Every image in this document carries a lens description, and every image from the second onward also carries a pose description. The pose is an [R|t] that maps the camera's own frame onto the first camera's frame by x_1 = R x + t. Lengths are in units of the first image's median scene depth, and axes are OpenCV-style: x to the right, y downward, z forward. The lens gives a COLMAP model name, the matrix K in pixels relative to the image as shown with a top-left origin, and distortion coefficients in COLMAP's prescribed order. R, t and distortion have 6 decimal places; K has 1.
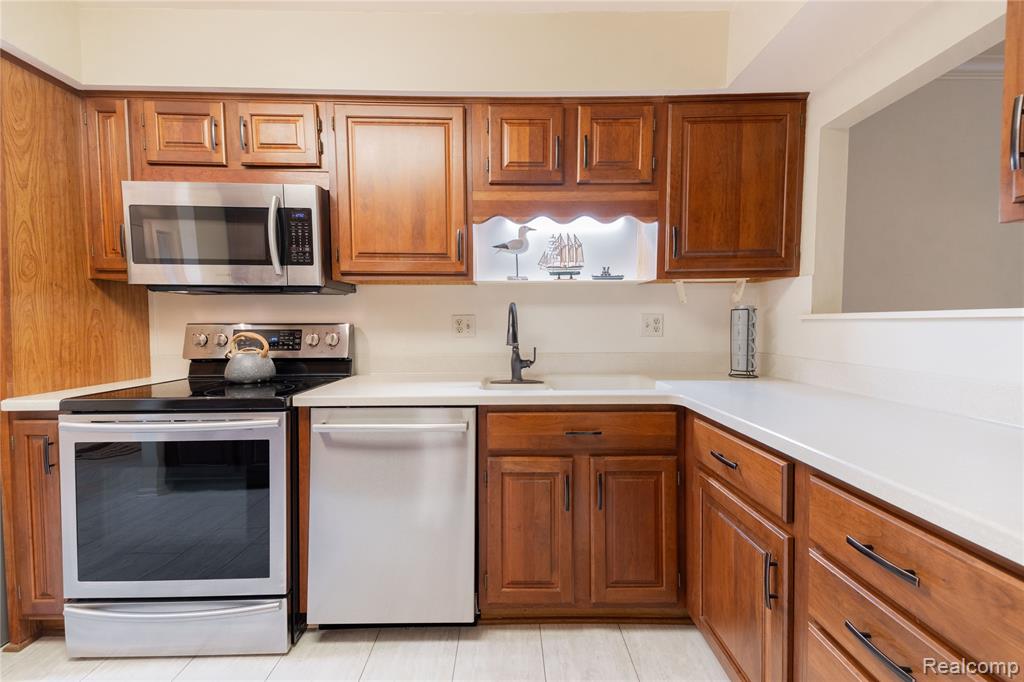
lens RADIAL K [[418.7, 0, 511.1], [0, 418.7, 339.2], [0, 0, 1]] dist [0.038216, -0.010876]
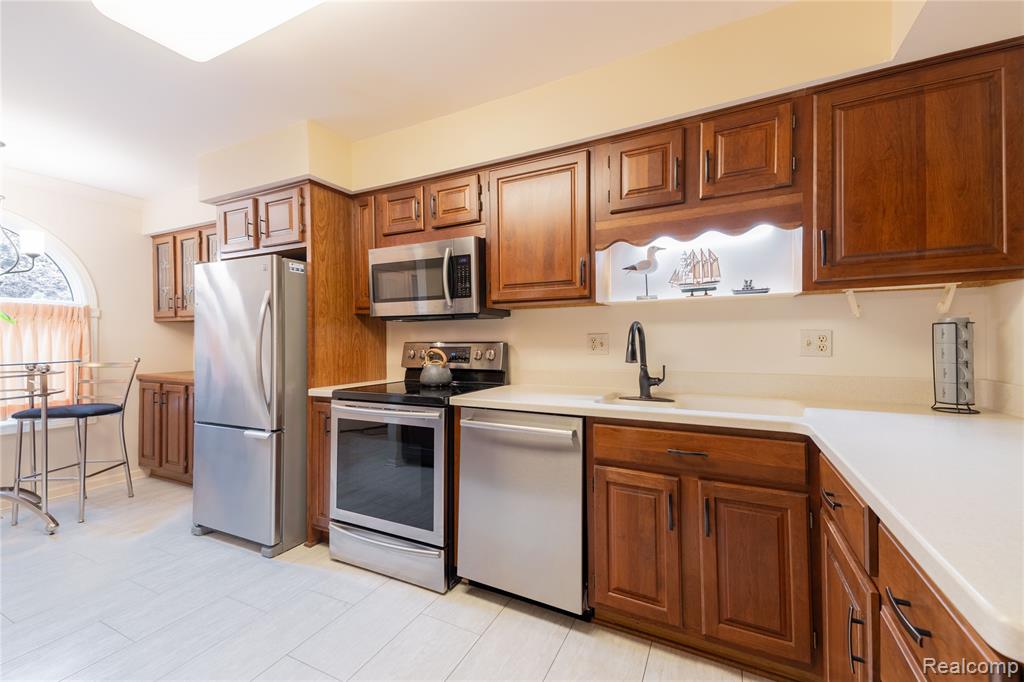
lens RADIAL K [[418.7, 0, 509.6], [0, 418.7, 338.1], [0, 0, 1]] dist [0.038216, -0.010876]
pose [[0.882854, -0.005989, -0.469610, 0.229393], [-0.013028, 0.999222, -0.037236, -0.003824], [0.469468, 0.038992, 0.882088, -0.070040]]
